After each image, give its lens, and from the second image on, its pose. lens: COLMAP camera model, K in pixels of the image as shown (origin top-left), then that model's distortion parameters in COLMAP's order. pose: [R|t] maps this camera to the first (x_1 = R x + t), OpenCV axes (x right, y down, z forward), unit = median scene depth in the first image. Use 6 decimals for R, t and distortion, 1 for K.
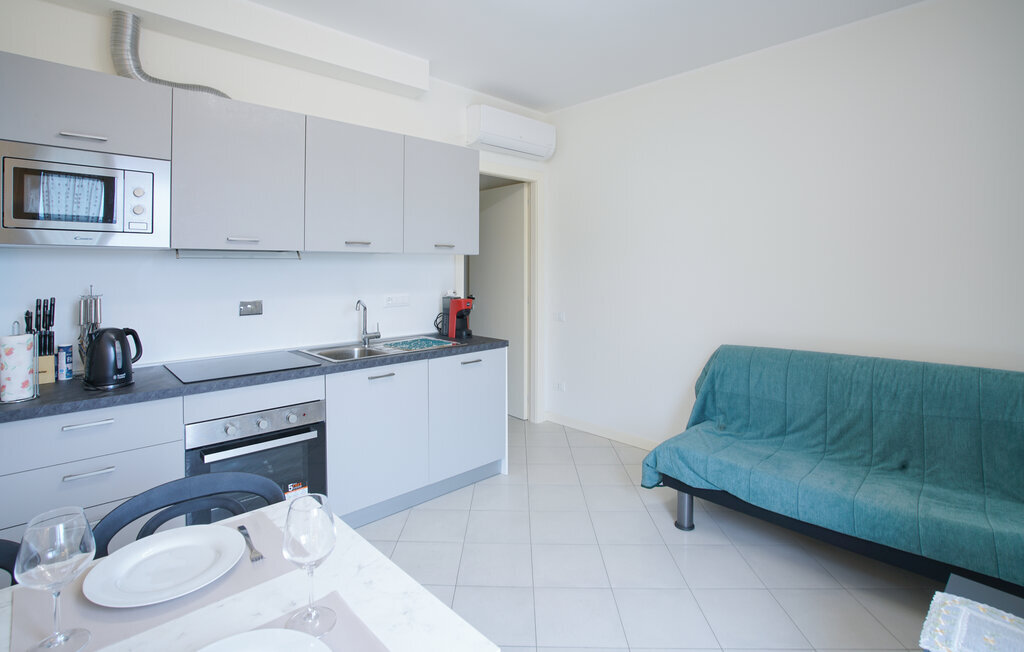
lens RADIAL K [[493.0, 0, 501.1], [0, 493.0, 264.0], [0, 0, 1]] dist [-0.042866, 0.011168]
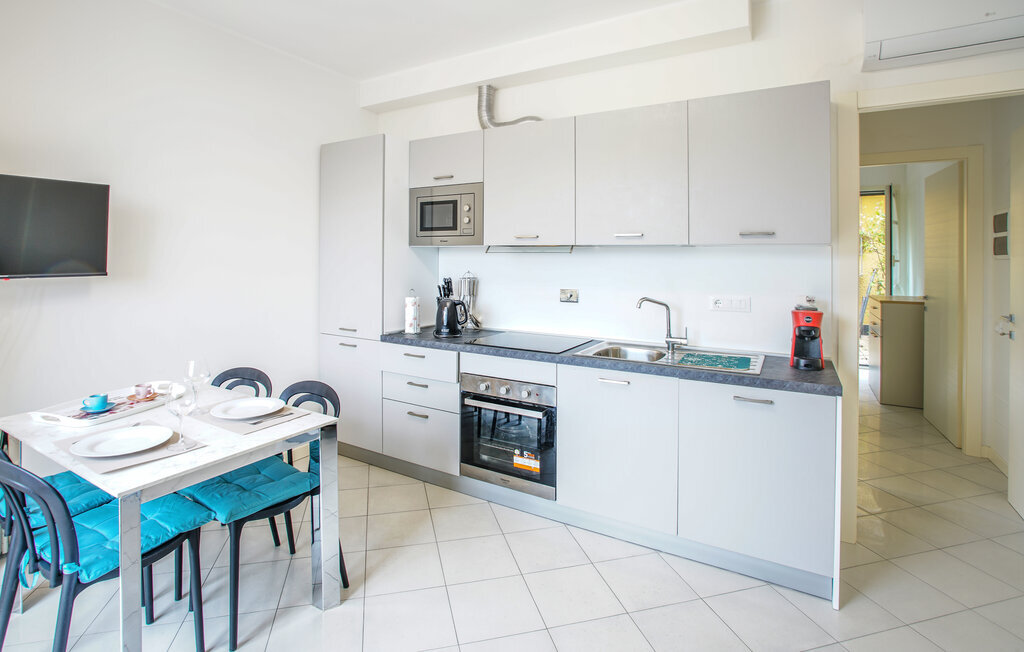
lens RADIAL K [[493.0, 0, 521.2], [0, 493.0, 257.6], [0, 0, 1]] dist [-0.042866, 0.011168]
pose [[0.290076, -0.004422, -0.956993, 0.585460], [-0.006244, 0.999959, -0.006513, 0.007975], [0.956983, 0.007865, 0.290037, 0.586462]]
